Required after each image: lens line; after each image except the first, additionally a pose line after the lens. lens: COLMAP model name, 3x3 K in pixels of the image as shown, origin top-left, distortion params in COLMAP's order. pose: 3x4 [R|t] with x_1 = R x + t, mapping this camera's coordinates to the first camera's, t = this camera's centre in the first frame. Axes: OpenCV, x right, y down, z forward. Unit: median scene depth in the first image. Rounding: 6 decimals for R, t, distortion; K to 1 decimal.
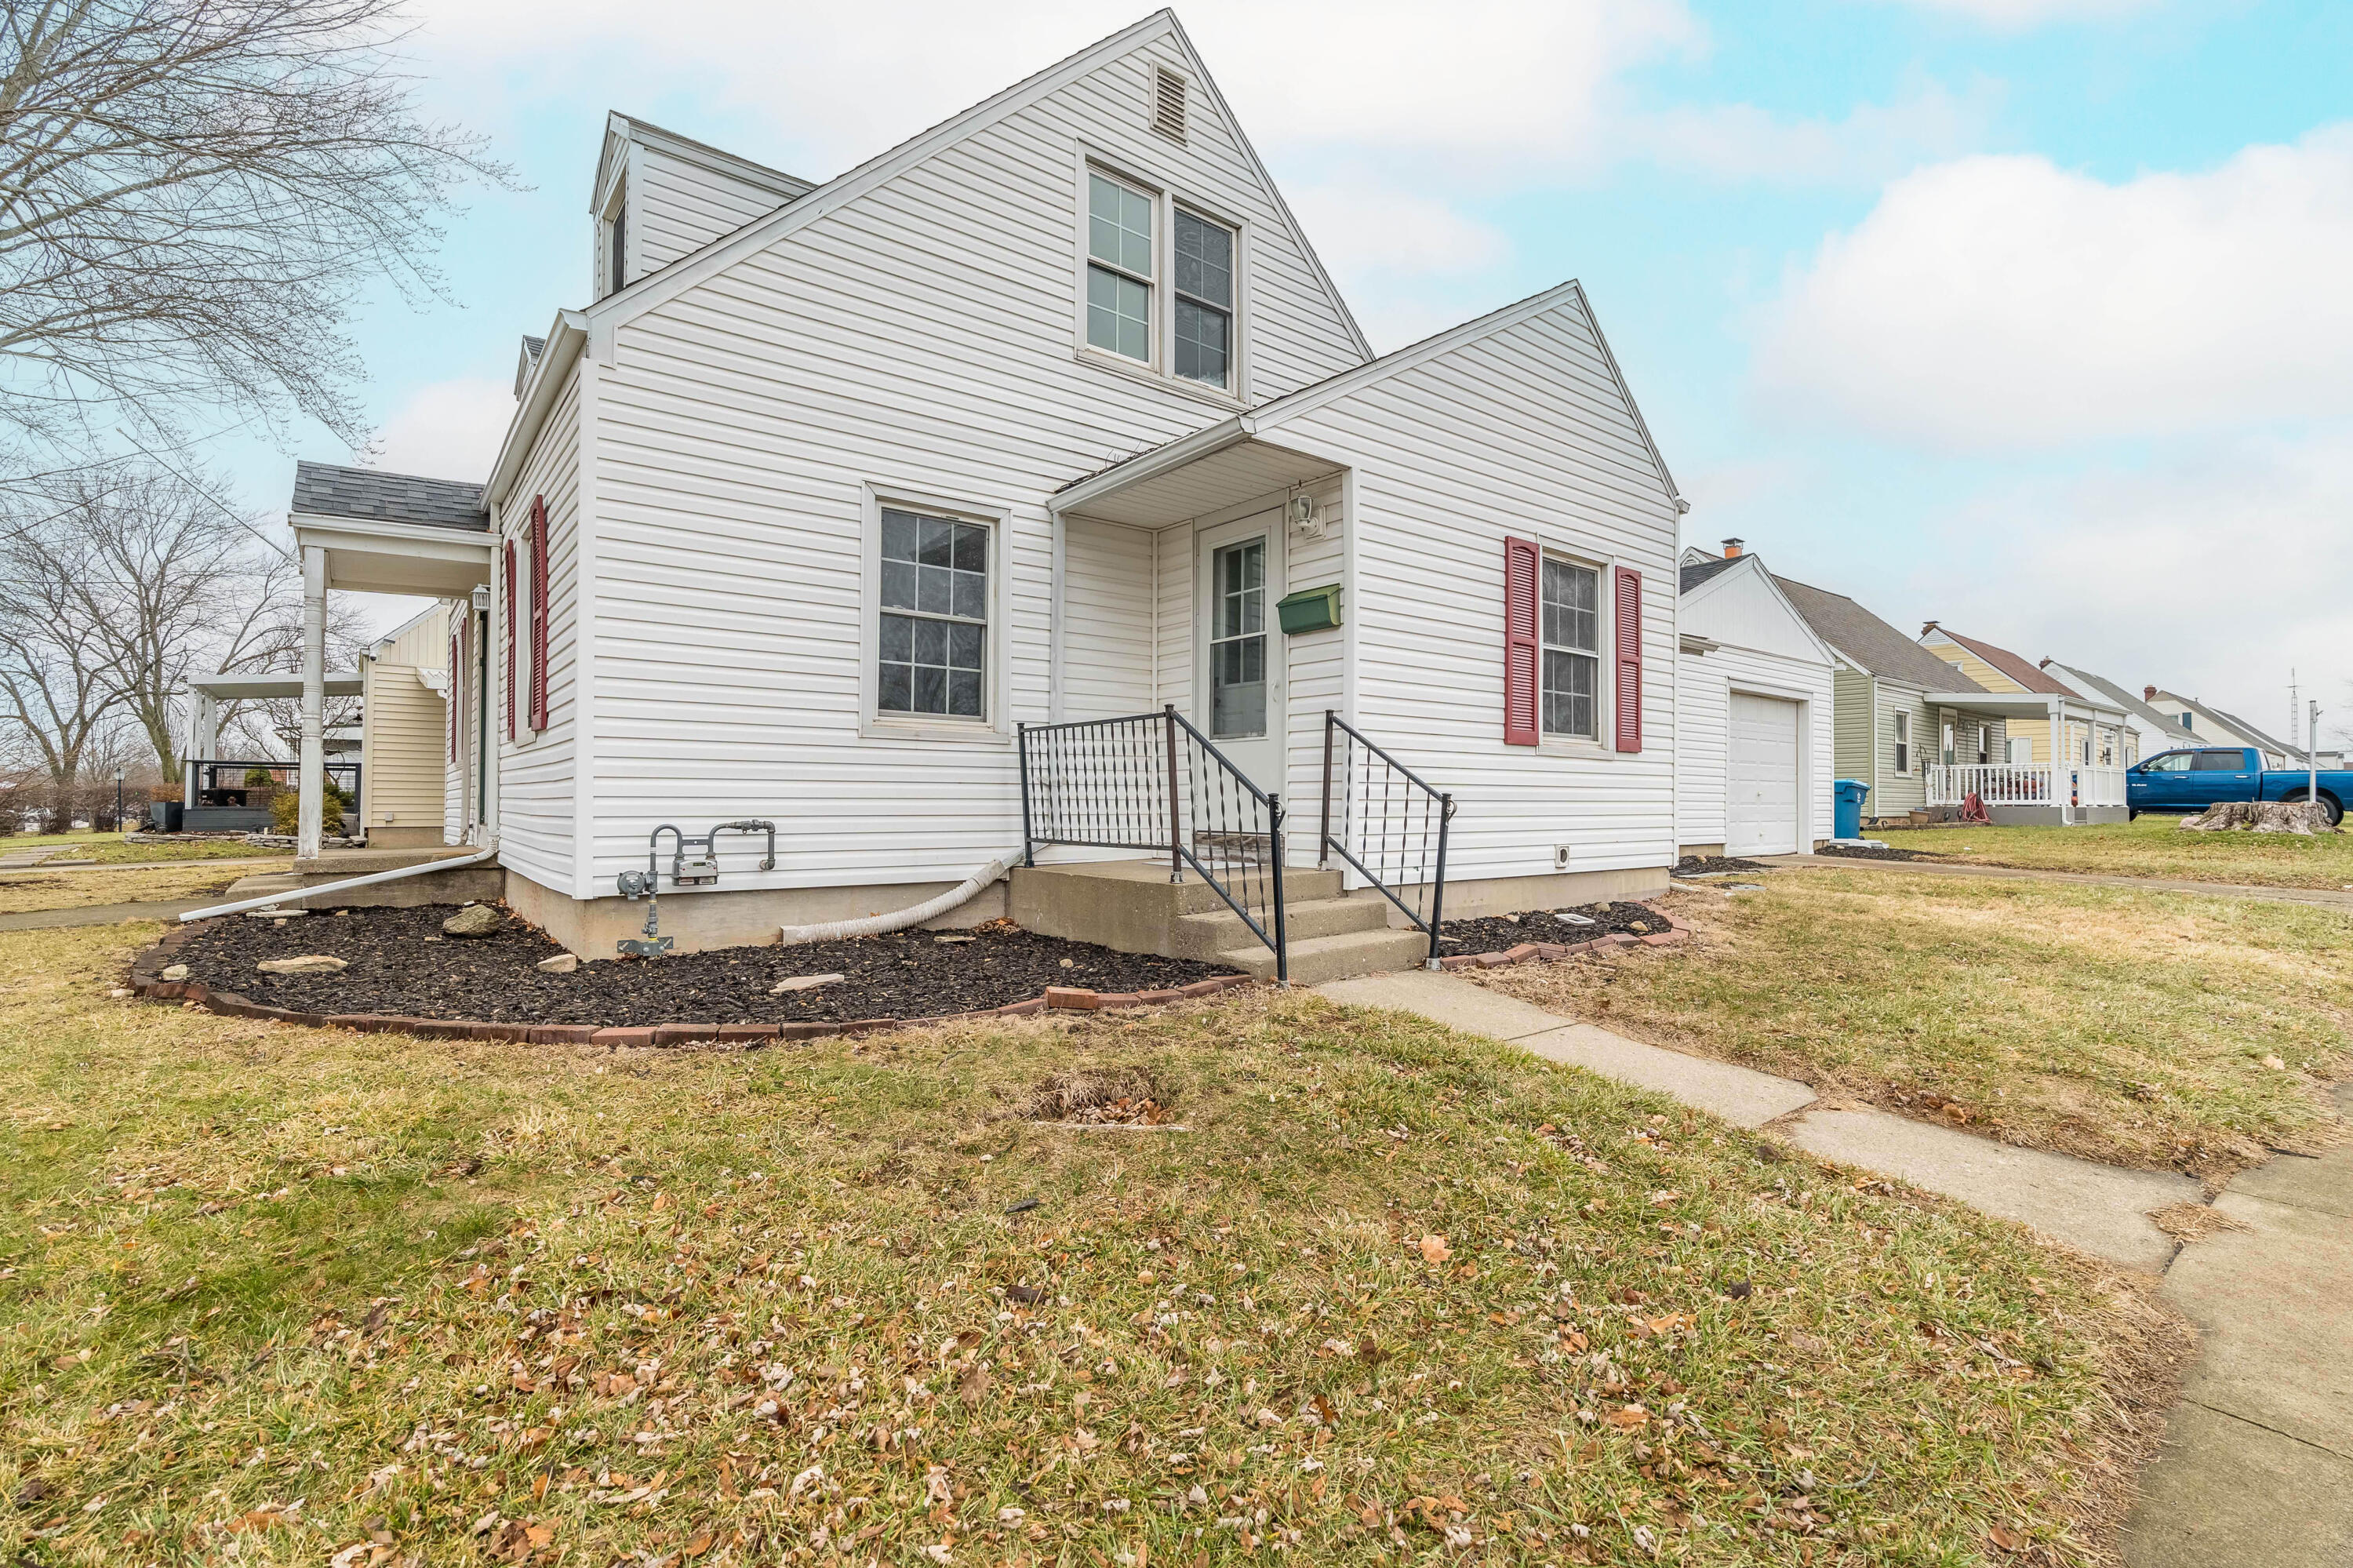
lens RADIAL K [[1067.4, 0, 1176.5], [0, 1067.4, 784.0], [0, 0, 1]] dist [-0.001164, -0.000028]
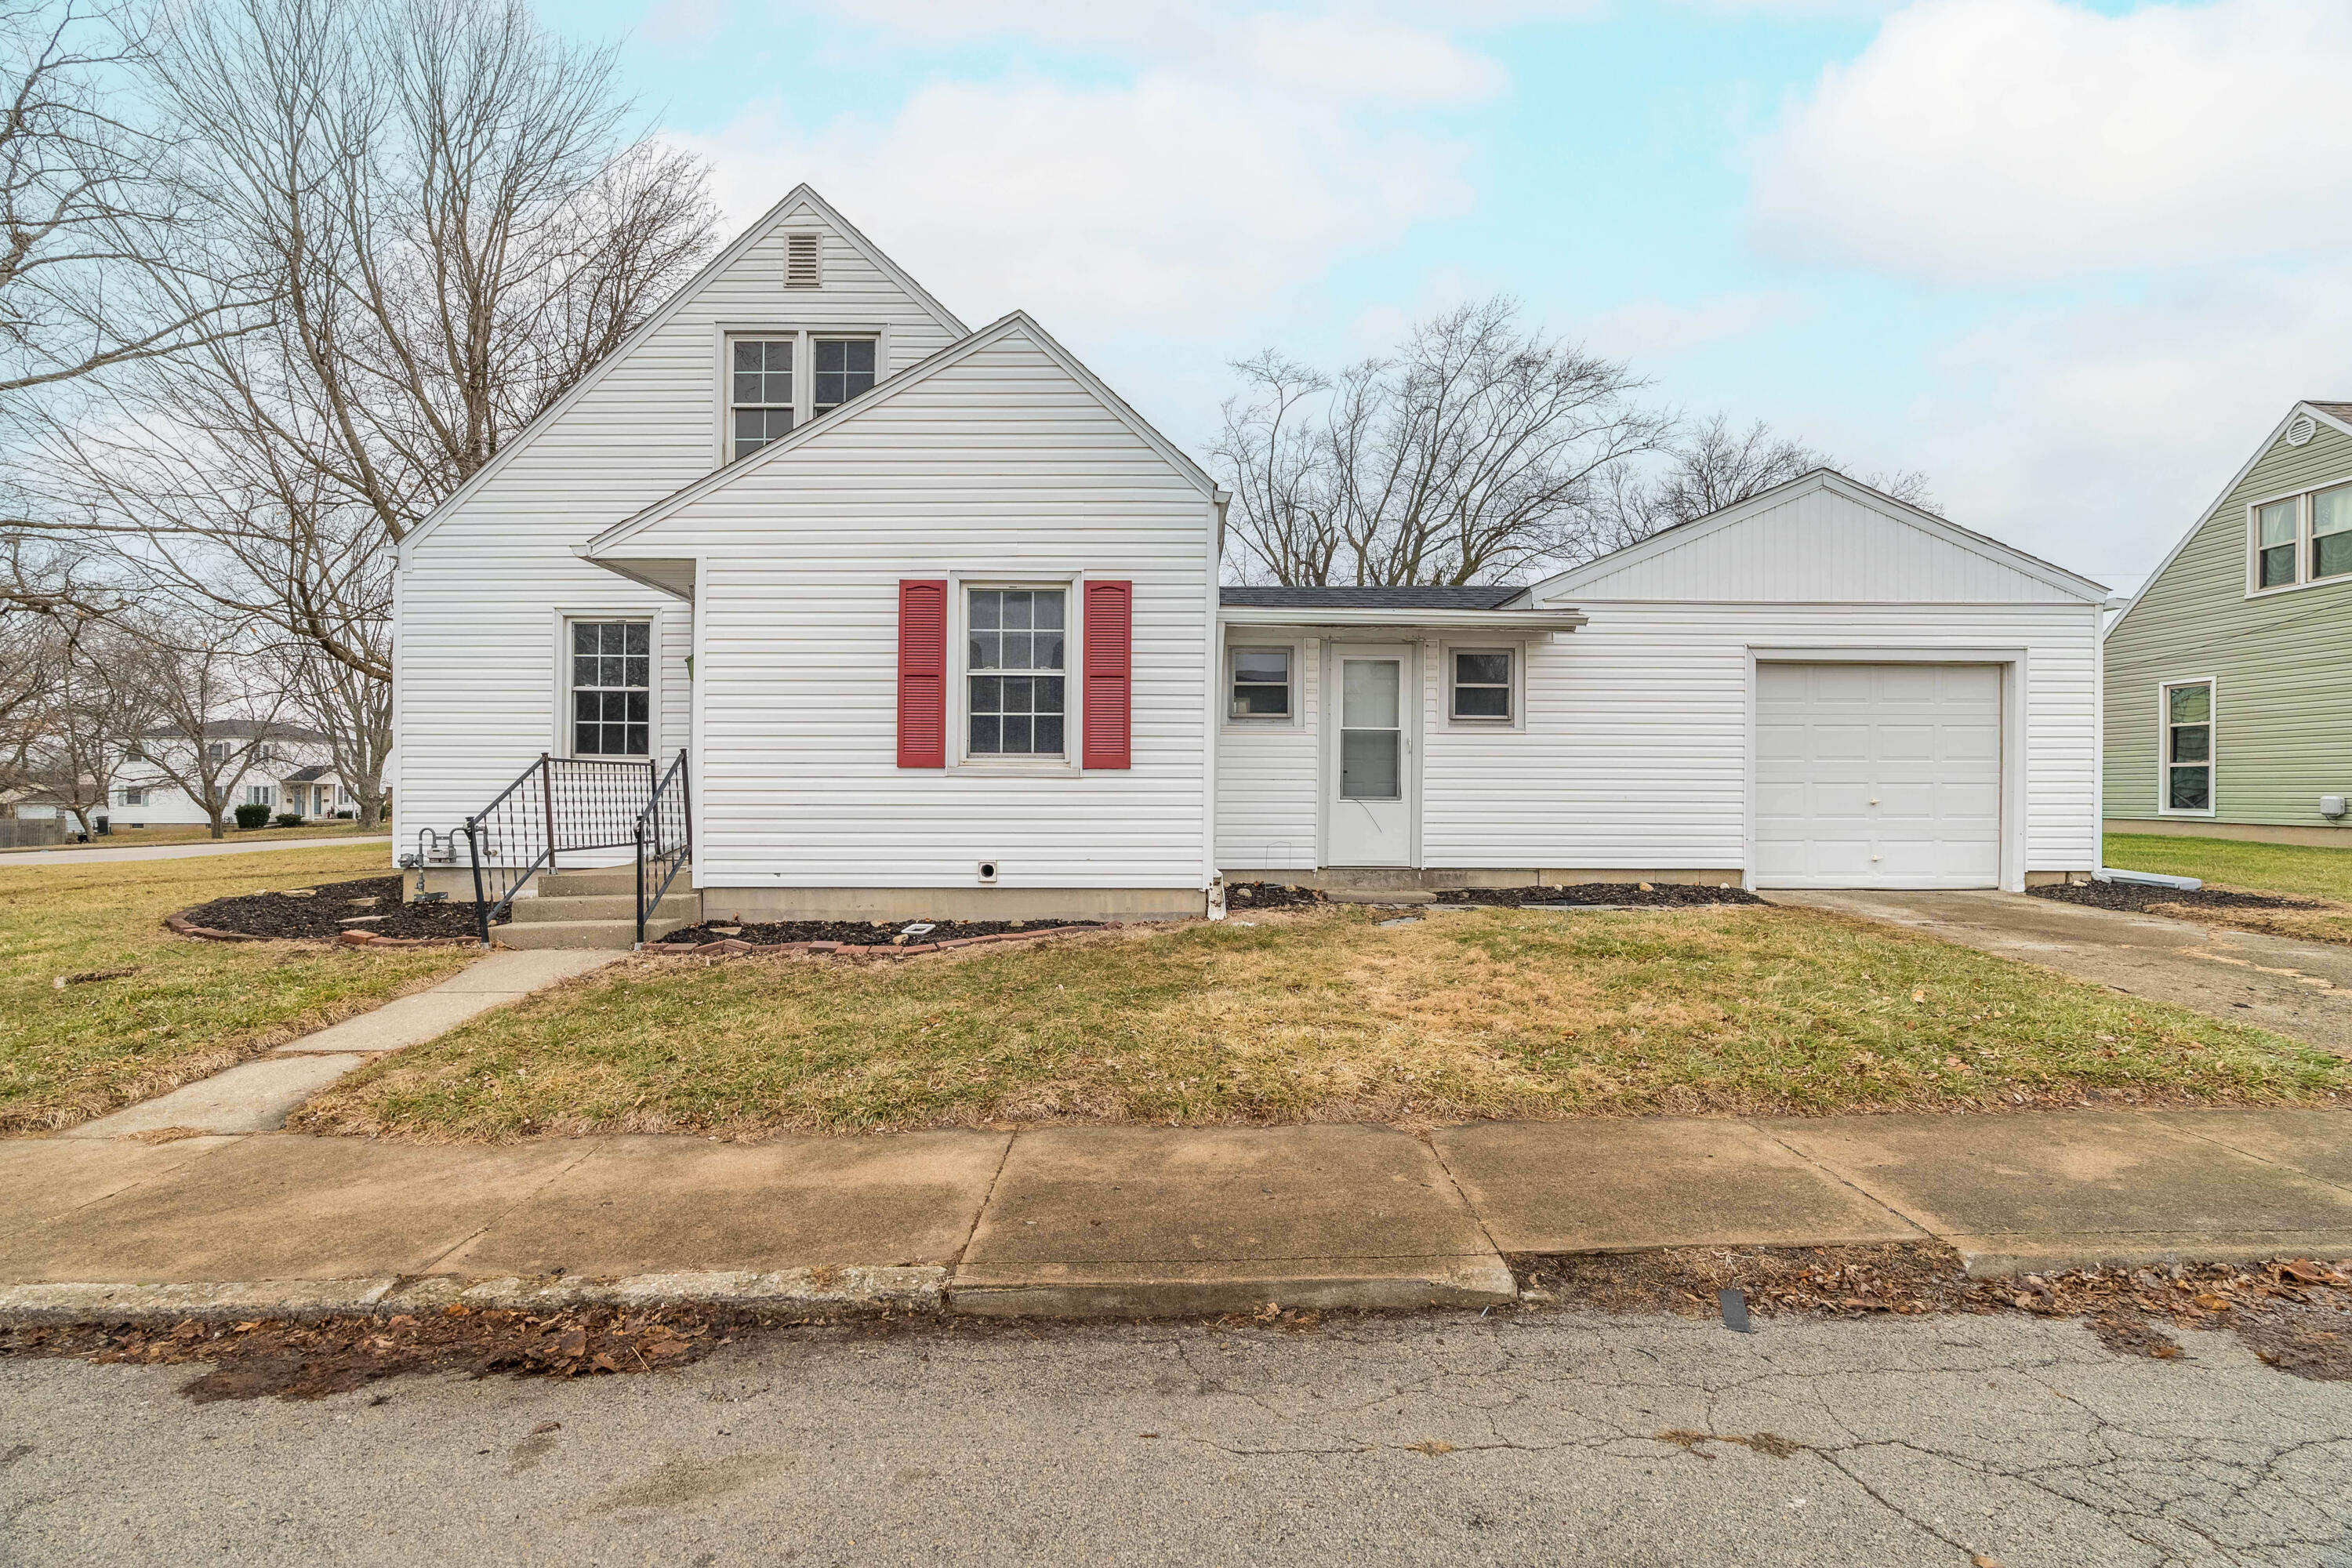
lens RADIAL K [[1092.8, 0, 1176.0], [0, 1092.8, 784.0], [0, 0, 1]] dist [0.001306, 0.000247]
pose [[0.772651, -0.005486, -0.634807, 1.195040], [0.010049, 0.999943, 0.003590, -0.020621], [0.634751, -0.009153, 0.772662, 0.289849]]
